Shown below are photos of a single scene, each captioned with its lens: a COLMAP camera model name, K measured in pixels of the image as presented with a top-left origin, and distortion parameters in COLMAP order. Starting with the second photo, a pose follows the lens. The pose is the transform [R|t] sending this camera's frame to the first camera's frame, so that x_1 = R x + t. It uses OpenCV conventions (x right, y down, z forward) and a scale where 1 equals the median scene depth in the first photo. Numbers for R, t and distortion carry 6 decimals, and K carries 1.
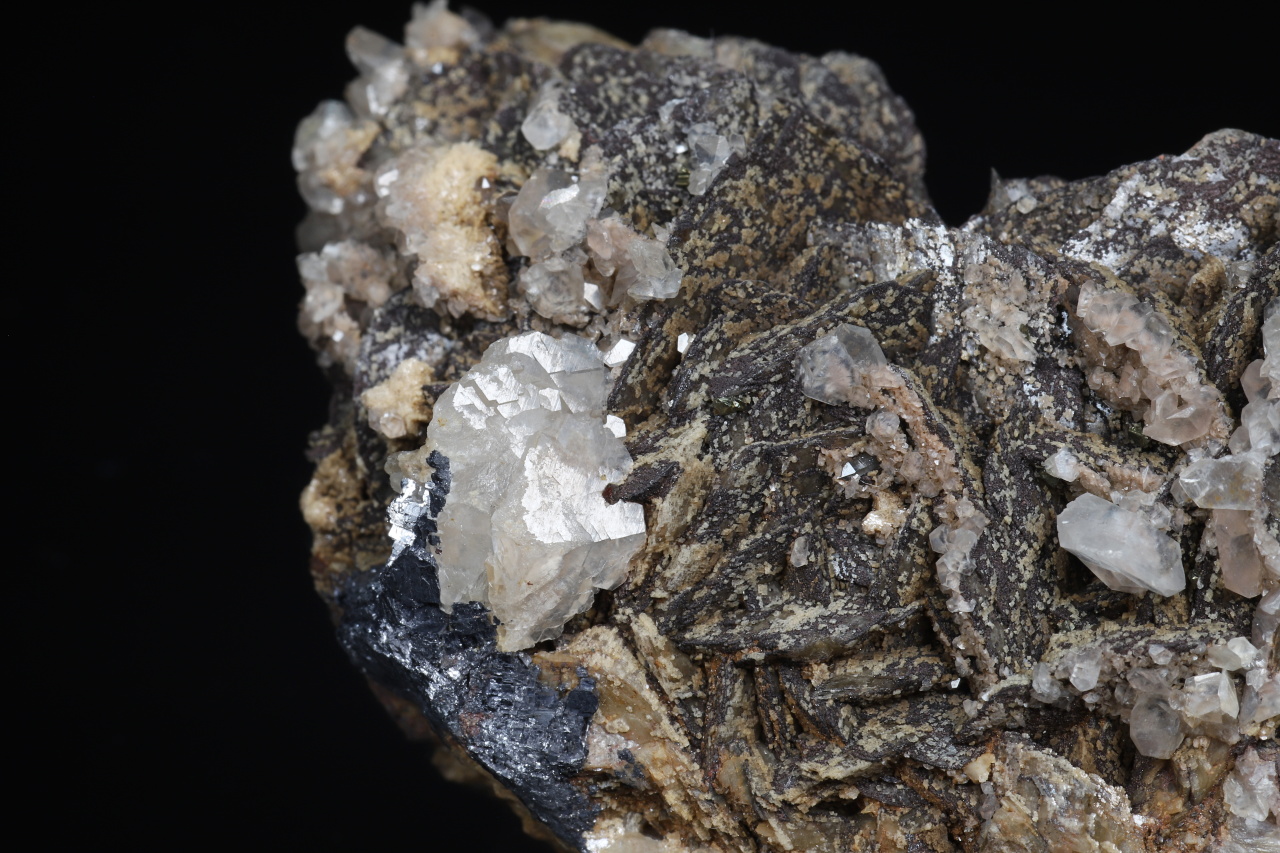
lens RADIAL K [[5308.1, 0, 640.0], [0, 5308.1, 426.5], [0, 0, 1]] dist [0.404316, -8.843904]
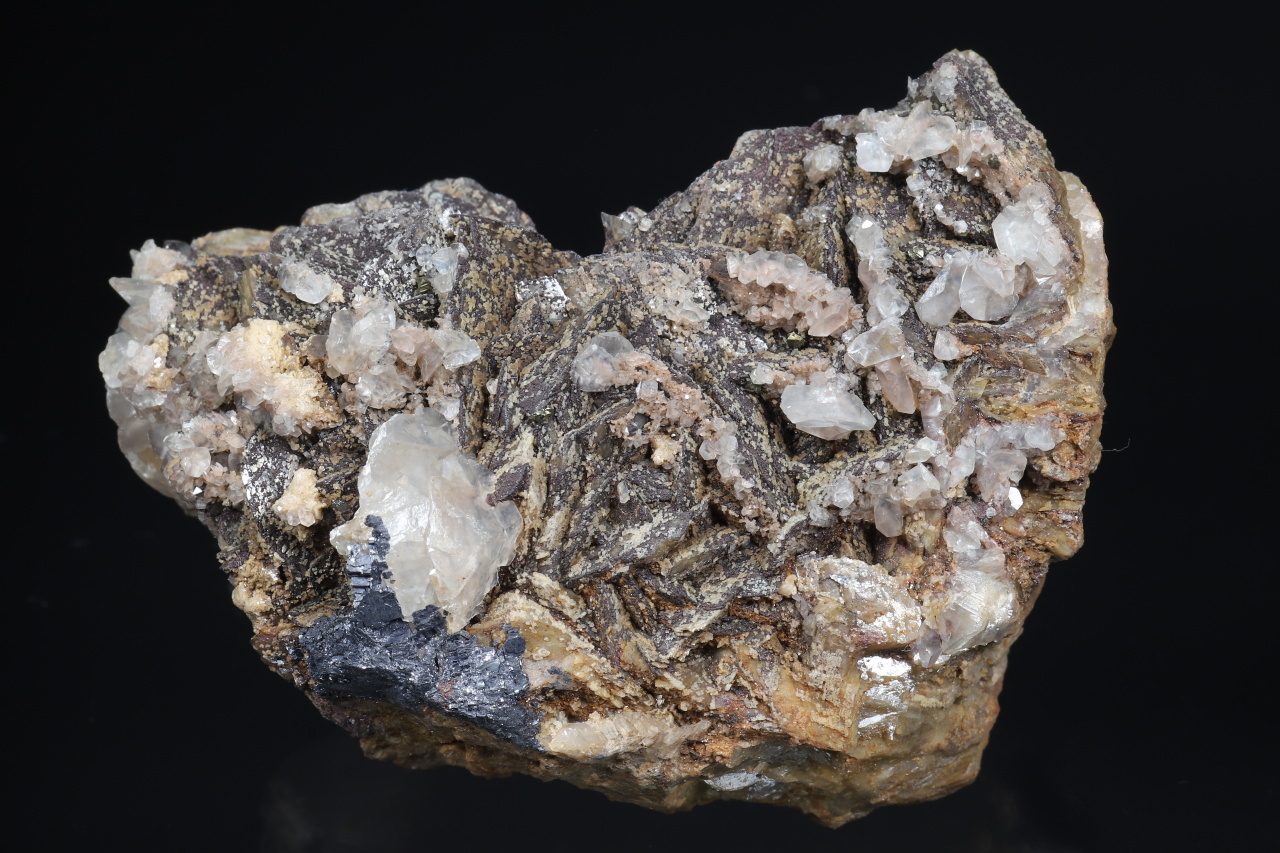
lens RADIAL K [[5308.1, 0, 640.0], [0, 5308.1, 426.5], [0, 0, 1]] dist [0.404316, -8.843904]
pose [[0.881423, -0.339248, 0.328640, -0.434013], [0.351023, 0.936038, 0.024797, -0.027439], [-0.316032, 0.093503, 0.944130, -0.369250]]
